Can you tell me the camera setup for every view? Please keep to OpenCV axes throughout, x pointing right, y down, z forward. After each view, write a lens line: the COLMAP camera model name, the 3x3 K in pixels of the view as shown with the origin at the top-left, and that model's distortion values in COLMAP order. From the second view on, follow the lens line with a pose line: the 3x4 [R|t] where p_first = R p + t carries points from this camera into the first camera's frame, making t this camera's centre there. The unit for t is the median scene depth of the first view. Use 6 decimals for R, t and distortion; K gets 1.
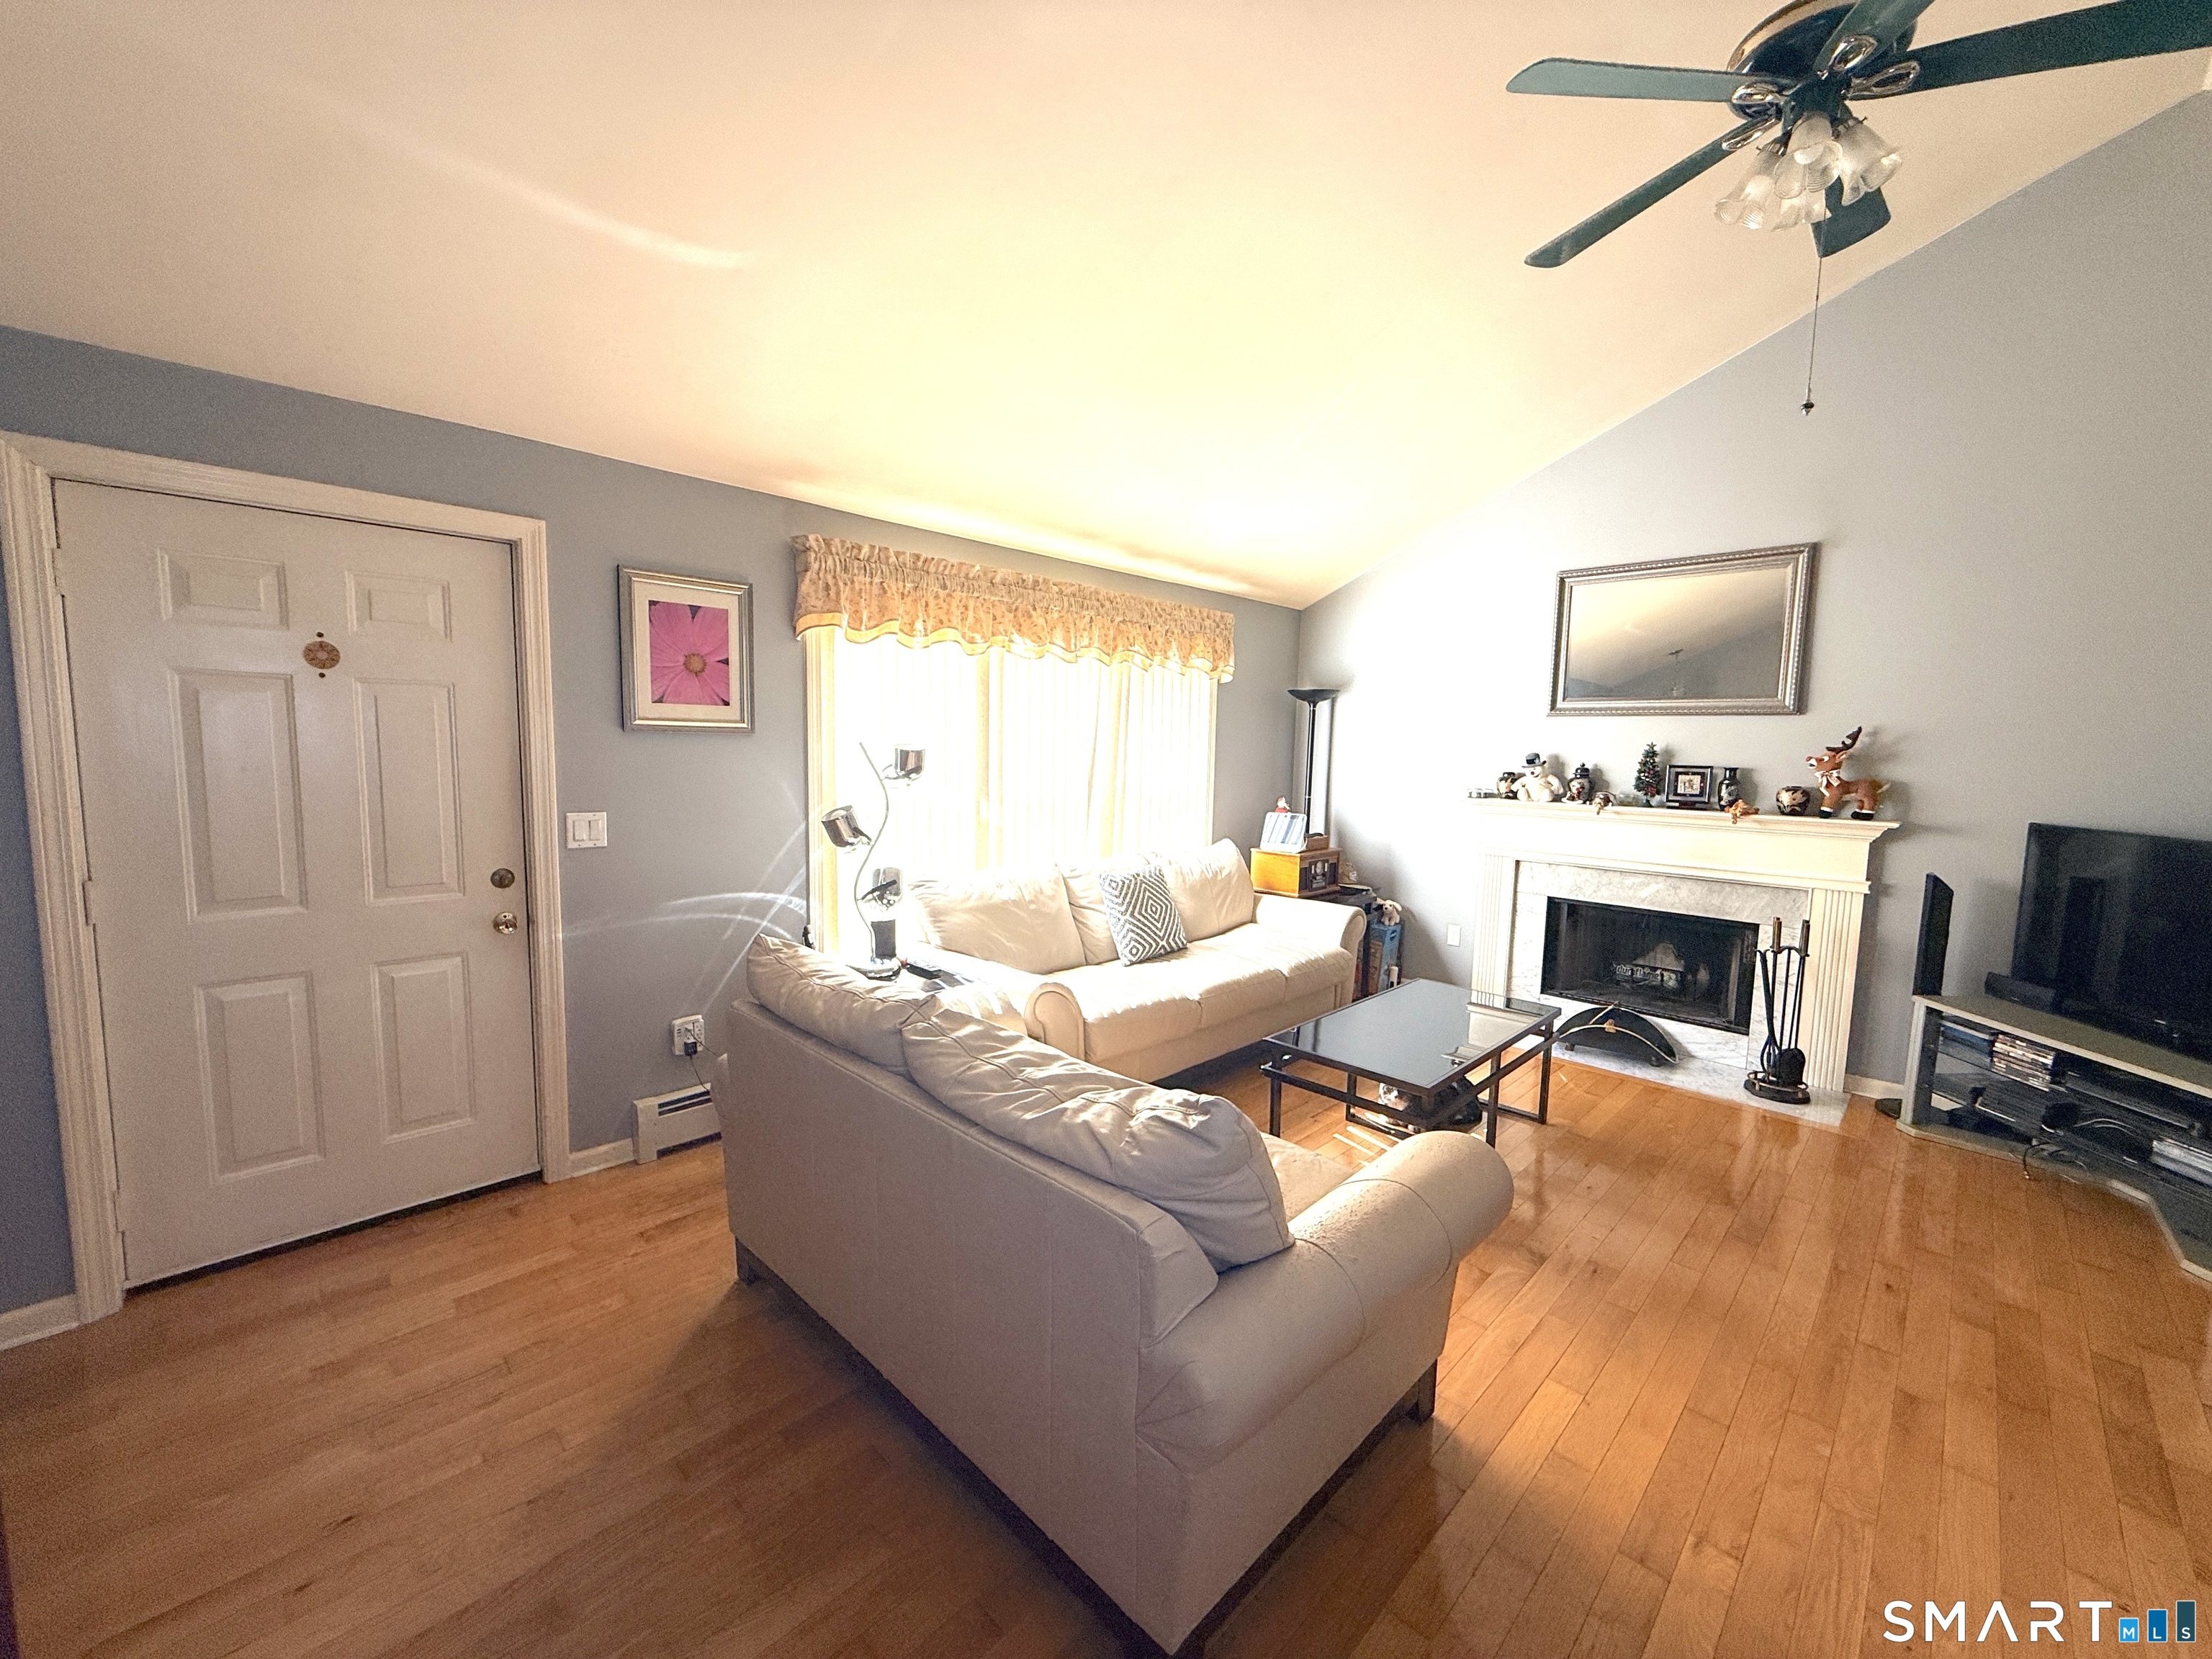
lens RADIAL K [[878.2, 0, 1095.5], [0, 878.2, 830.1], [0, 0, 1]] dist [-0.001248, 0.001250]
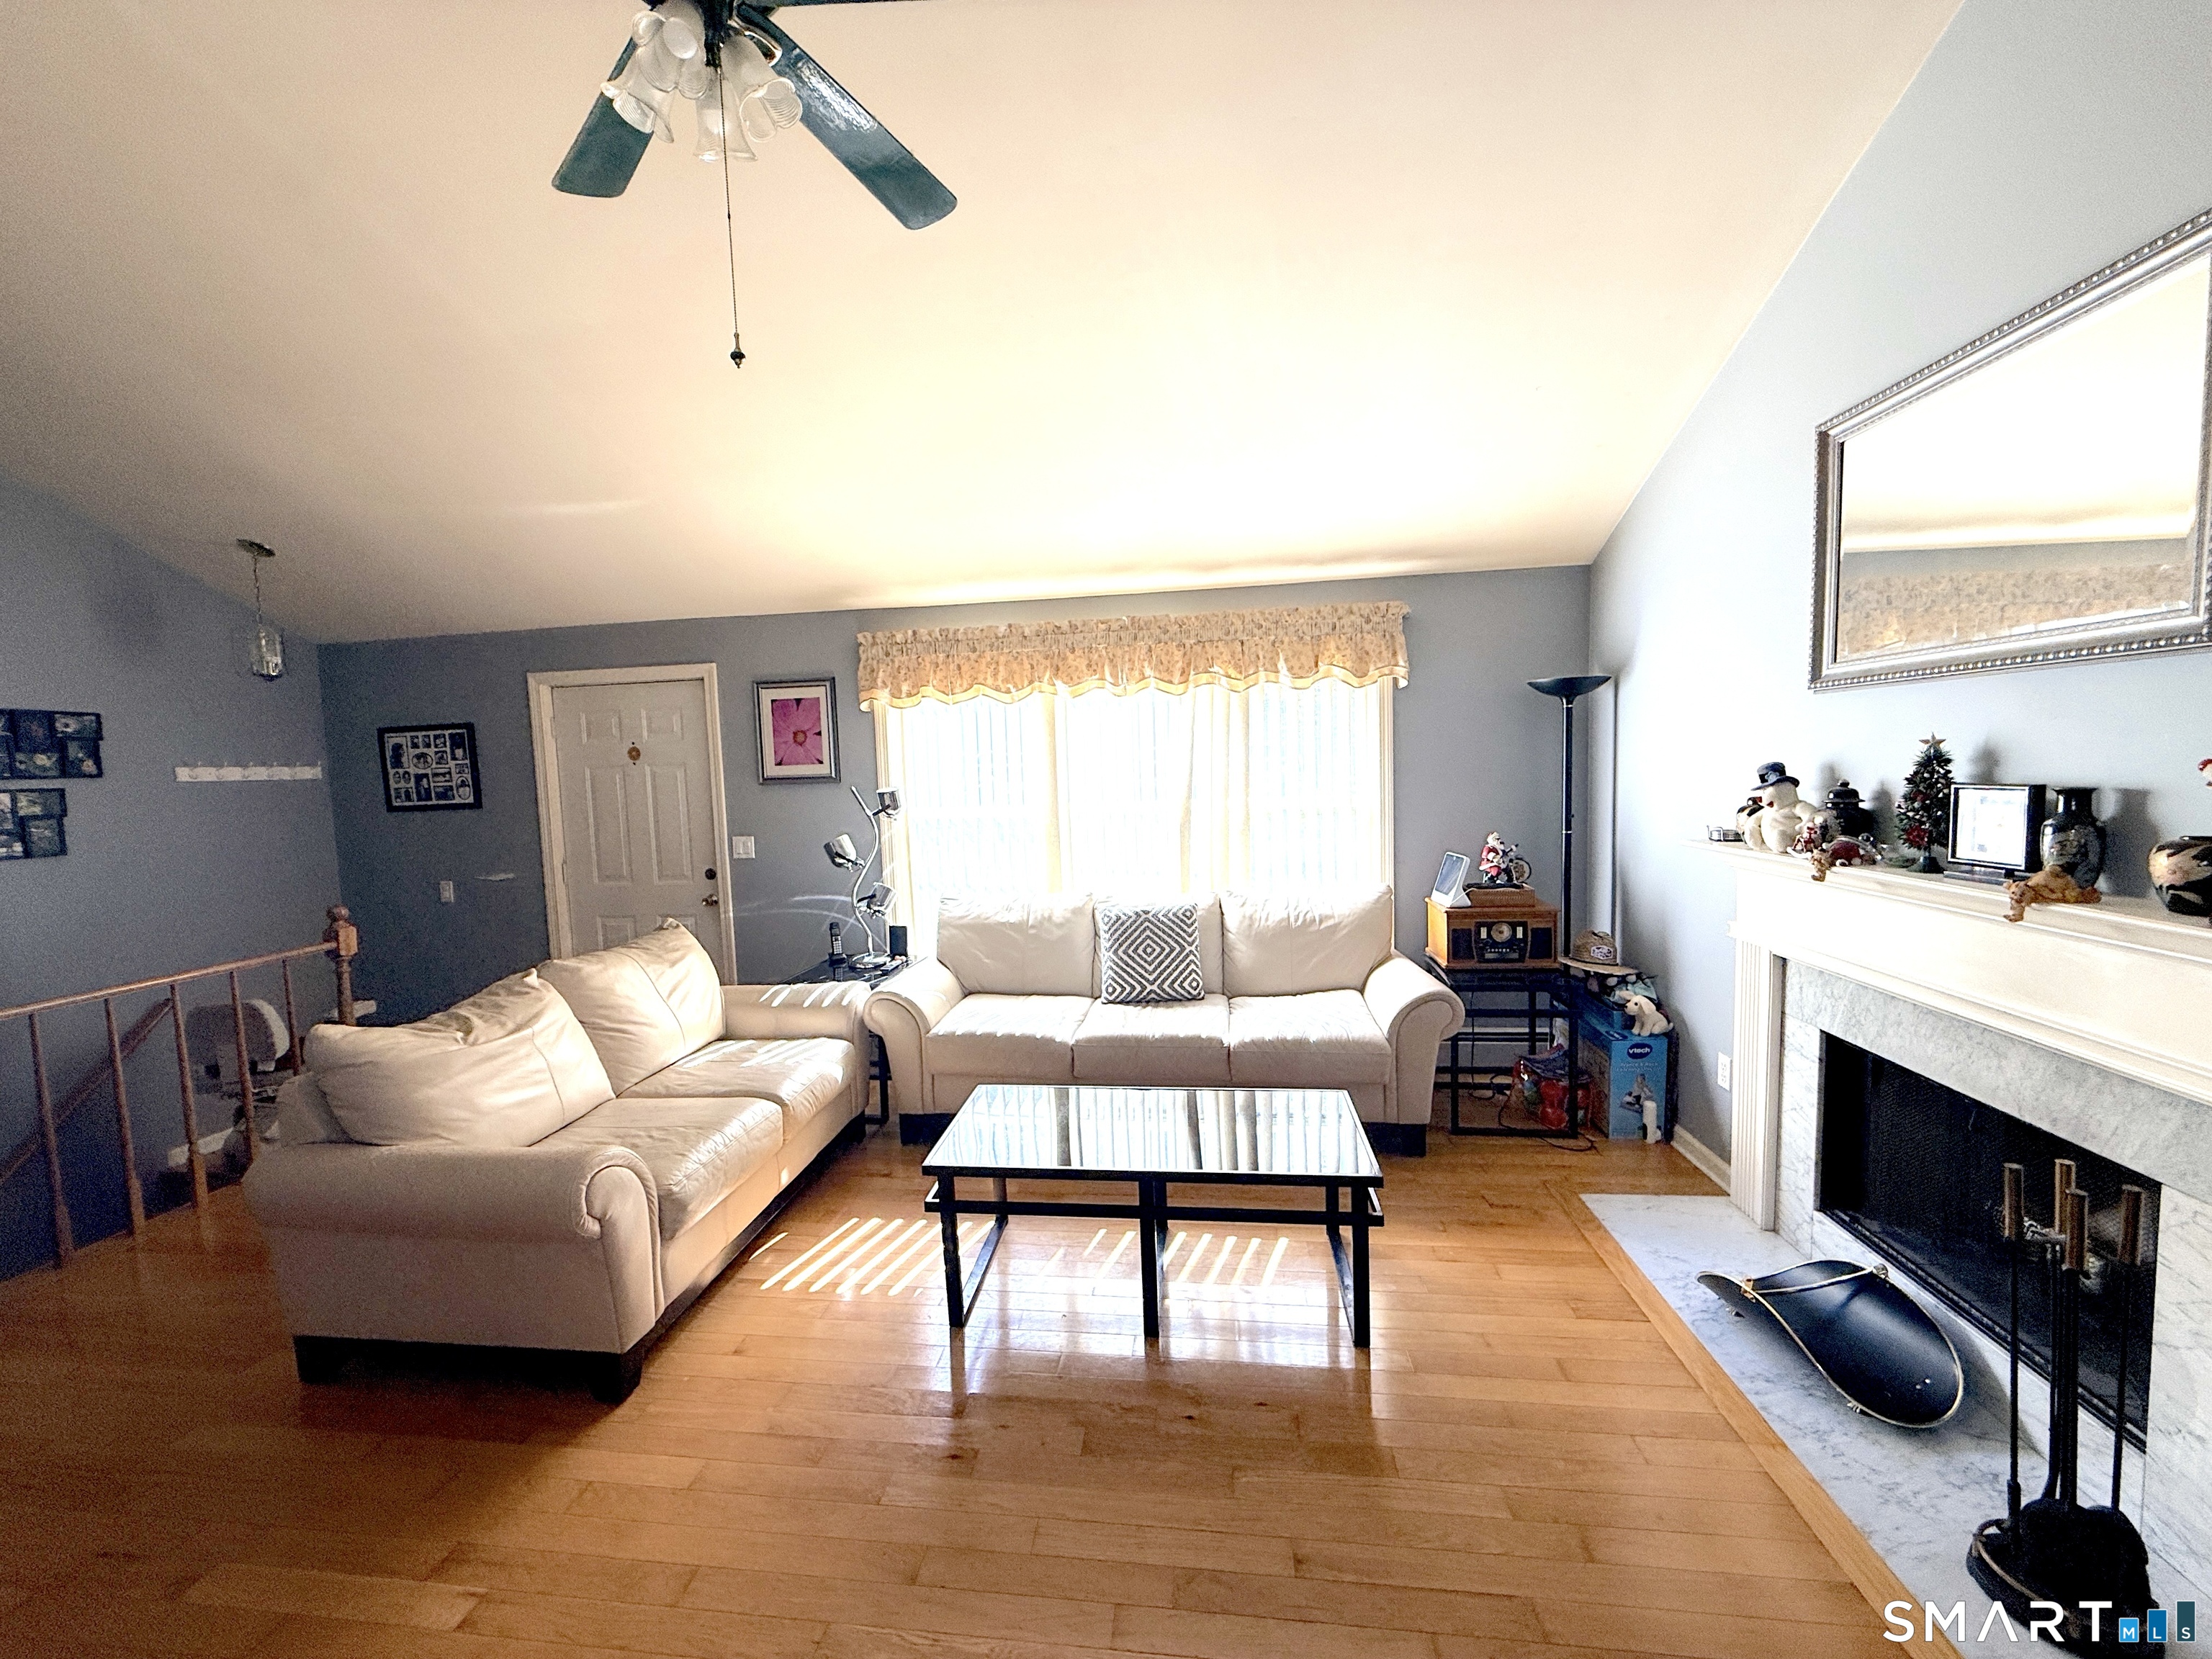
lens RADIAL K [[878.2, 0, 1094.1], [0, 878.2, 826.2], [0, 0, 1]] dist [-0.001248, 0.001250]
pose [[0.609184, 0.015149, -0.792884, 0.761200], [-0.031999, 0.999473, -0.005489, -0.035217], [0.792383, 0.028715, 0.609348, 0.368103]]
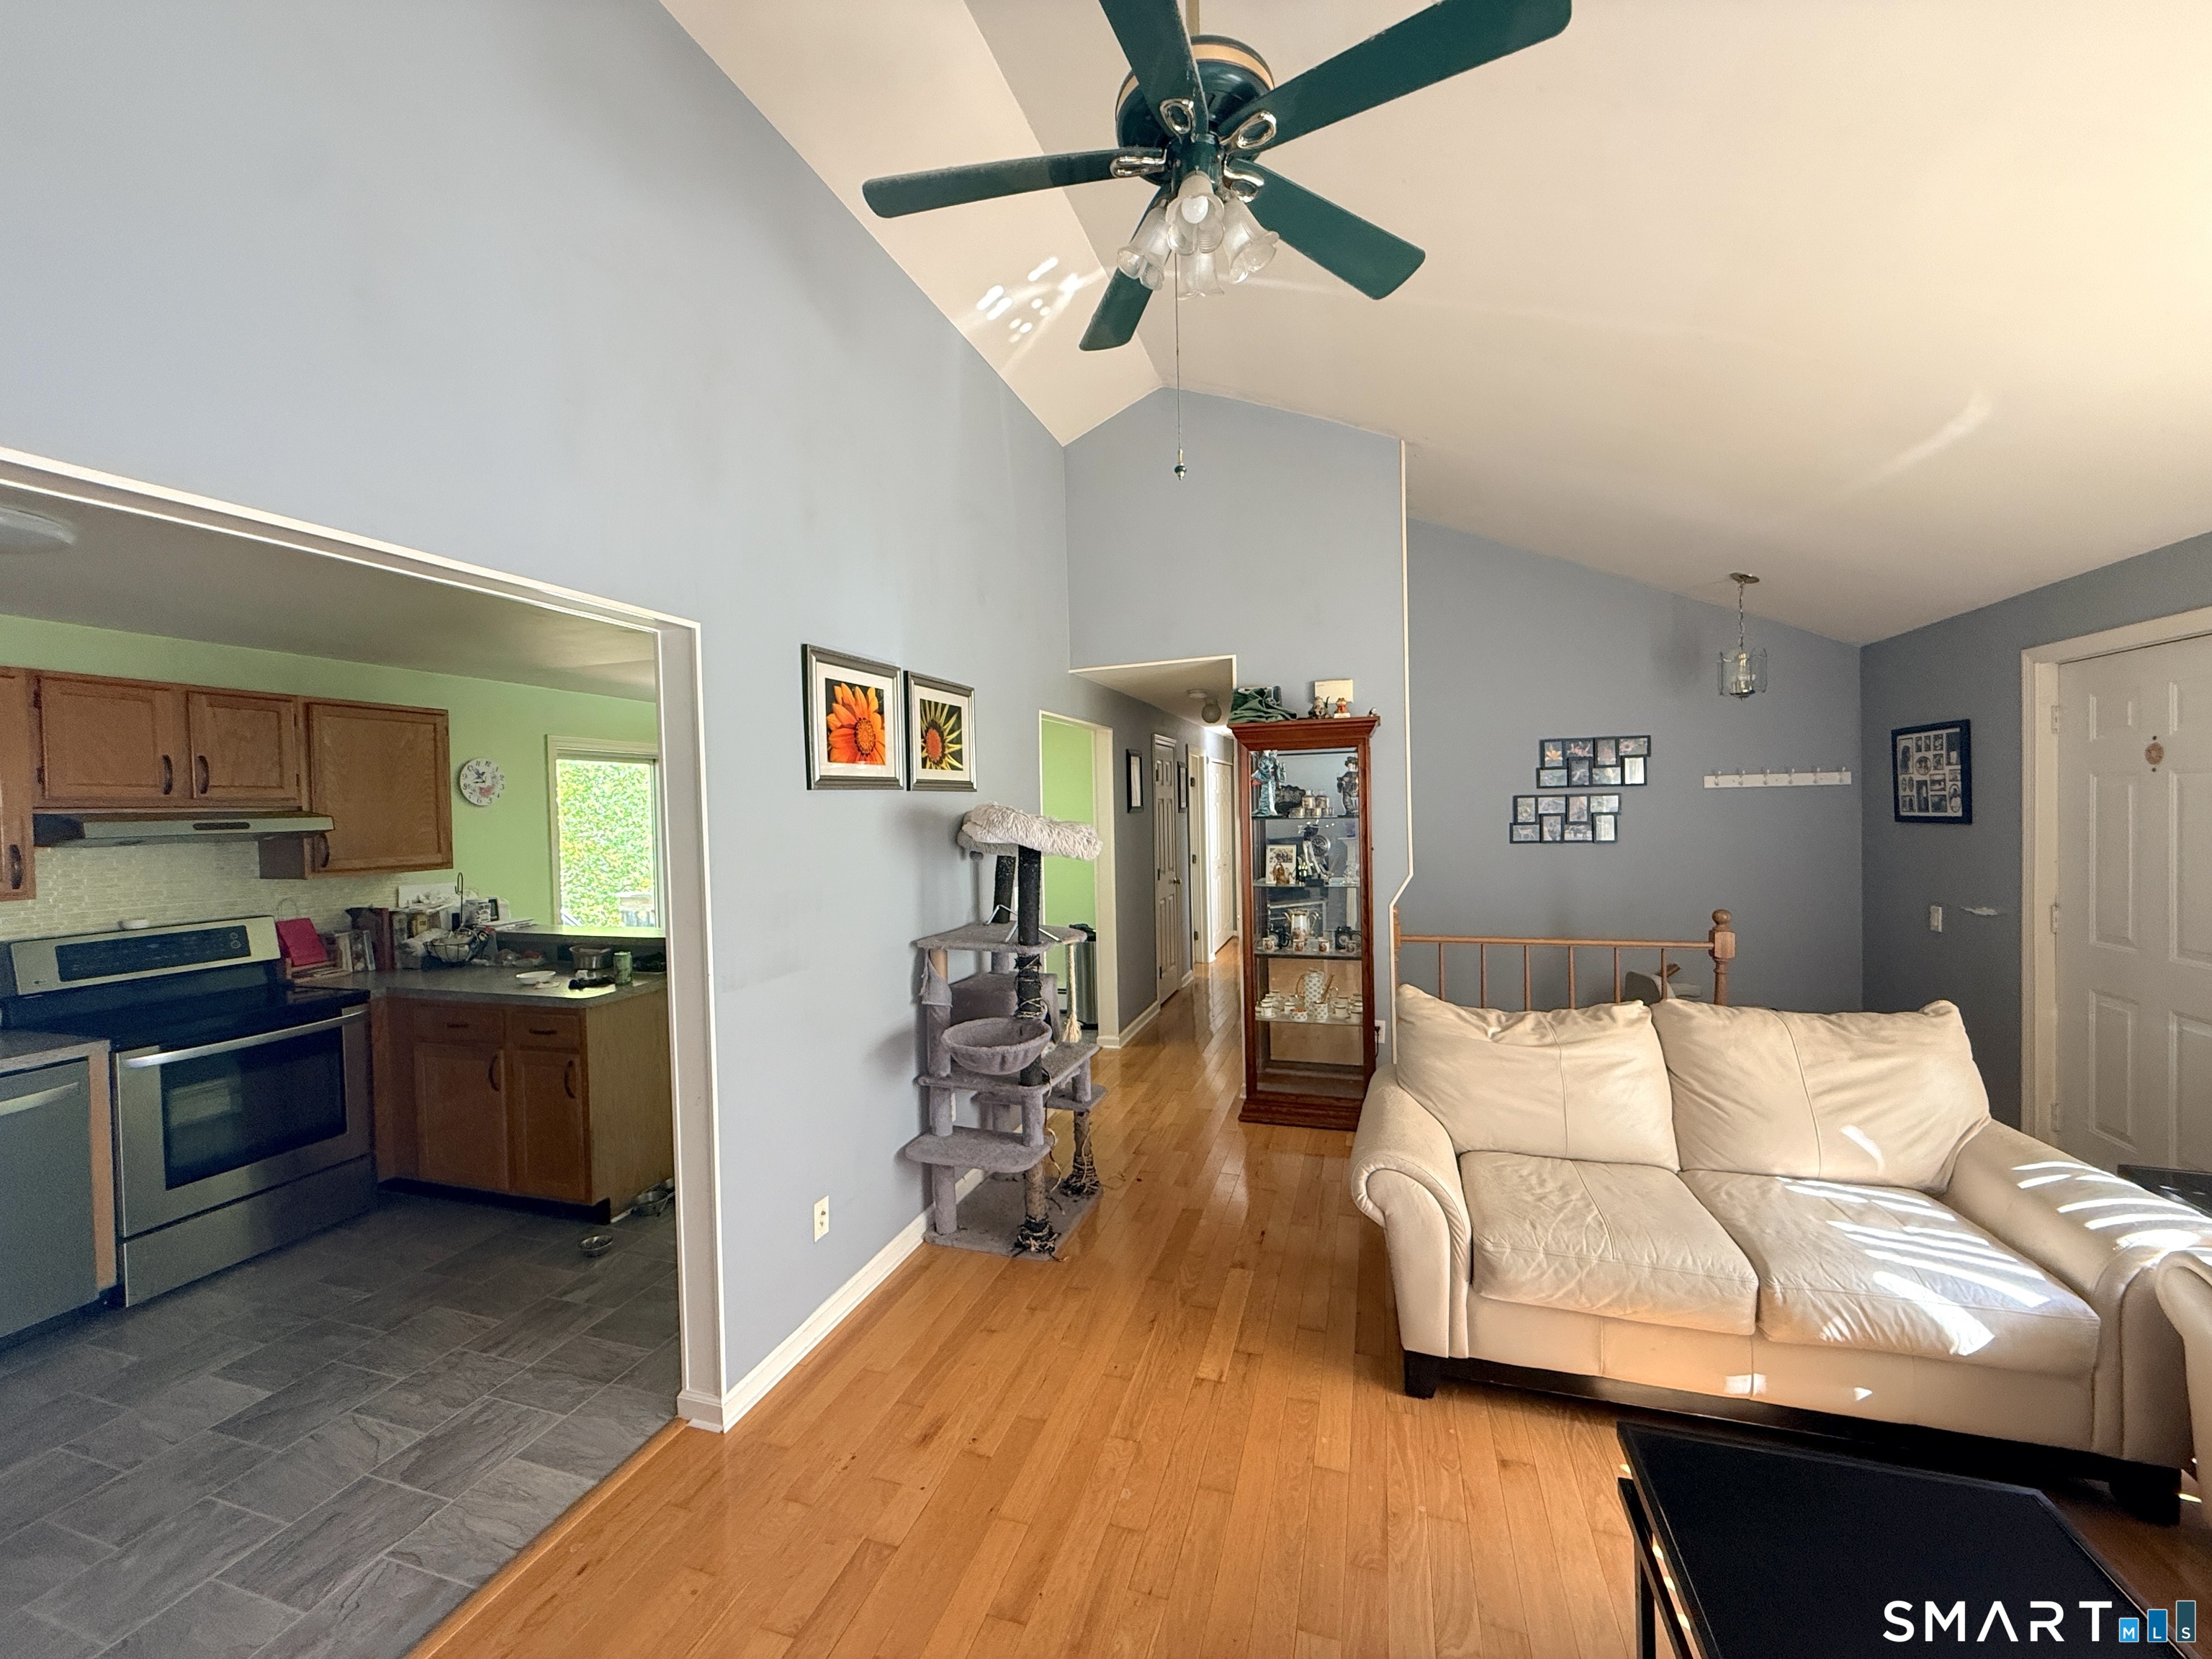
lens RADIAL K [[878.2, 0, 1097.5], [0, 878.2, 826.6], [0, 0, 1]] dist [-0.001248, 0.001250]
pose [[-0.887753, 0.013806, -0.460114, 0.611476], [-0.038188, 0.993896, 0.103503, -0.099185], [0.458734, 0.109456, -0.881806, 0.839528]]
